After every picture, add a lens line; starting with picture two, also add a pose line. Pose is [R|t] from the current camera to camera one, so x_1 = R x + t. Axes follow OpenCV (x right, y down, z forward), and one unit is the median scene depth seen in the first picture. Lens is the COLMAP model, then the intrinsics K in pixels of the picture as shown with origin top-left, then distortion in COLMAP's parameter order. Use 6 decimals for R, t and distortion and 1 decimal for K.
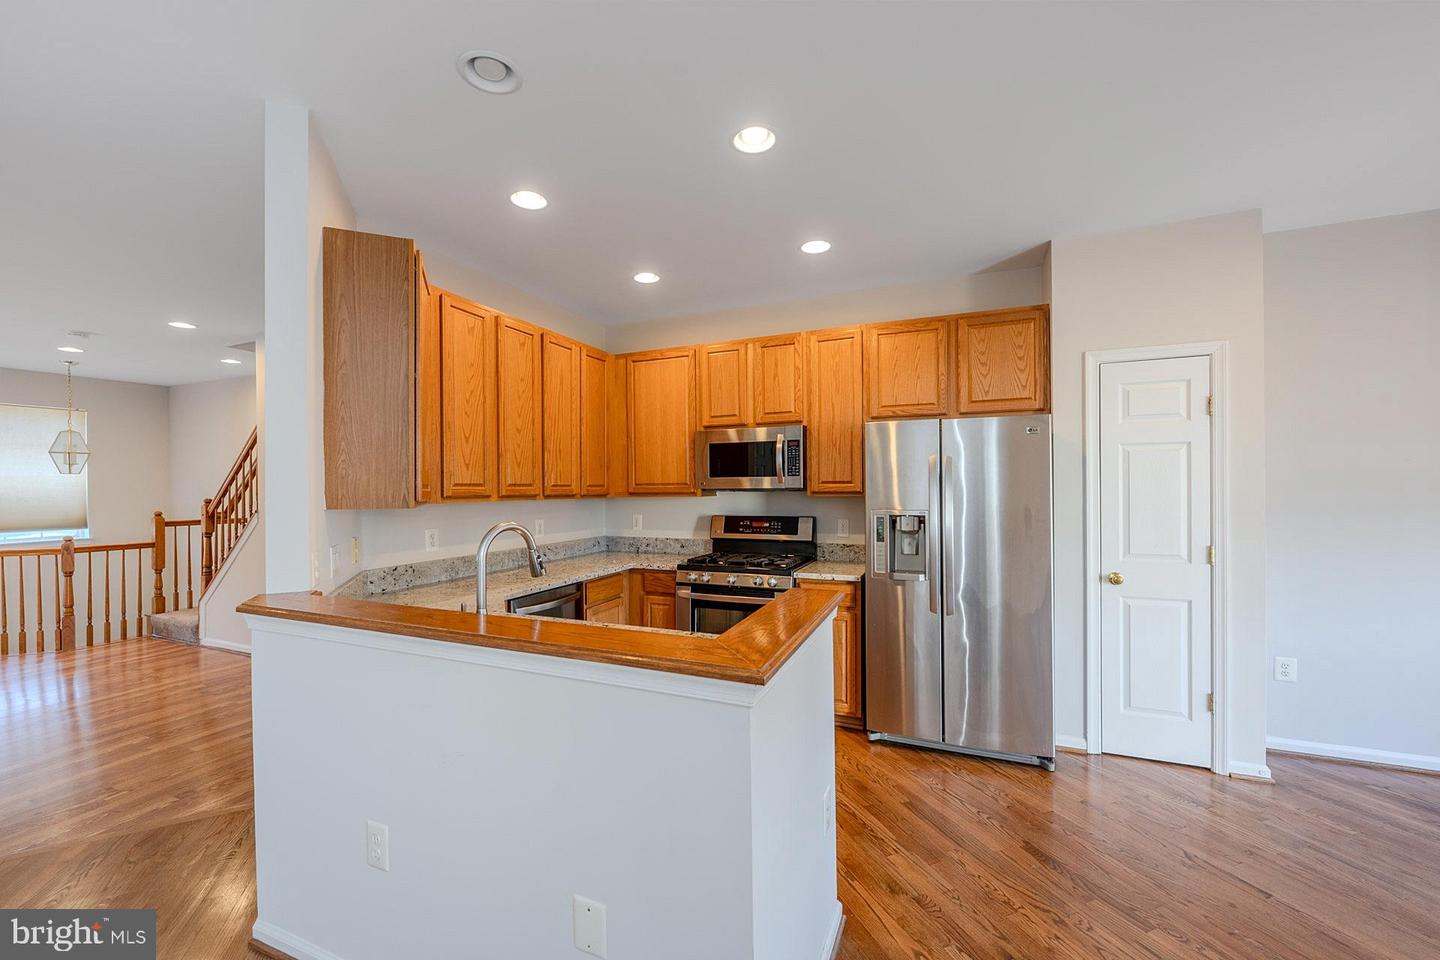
lens RADIAL K [[572.6, 0, 711.4], [0, 572.6, 487.2], [0, 0, 1]] dist [-0.000399, 0.000003]
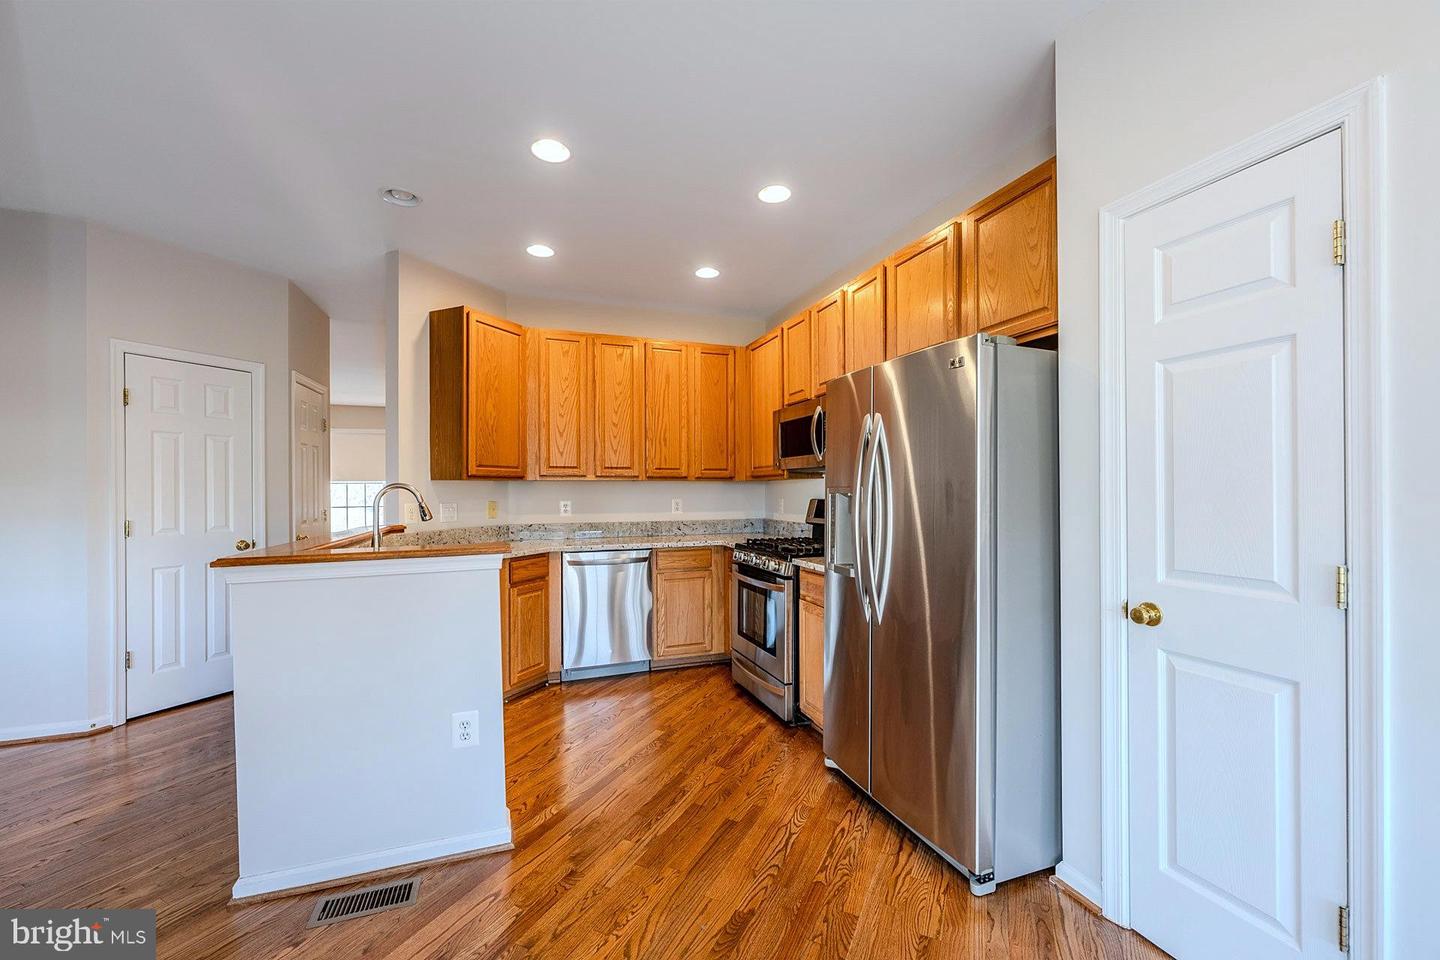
lens RADIAL K [[572.6, 0, 719.7], [0, 572.6, 486.6], [0, 0, 1]] dist [-0.000399, 0.000003]
pose [[0.685294, 0.000812, -0.728266, 0.643020], [-0.001153, 0.999999, 0.000030, 0.032114], [0.728265, 0.000818, 0.685295, 0.266240]]
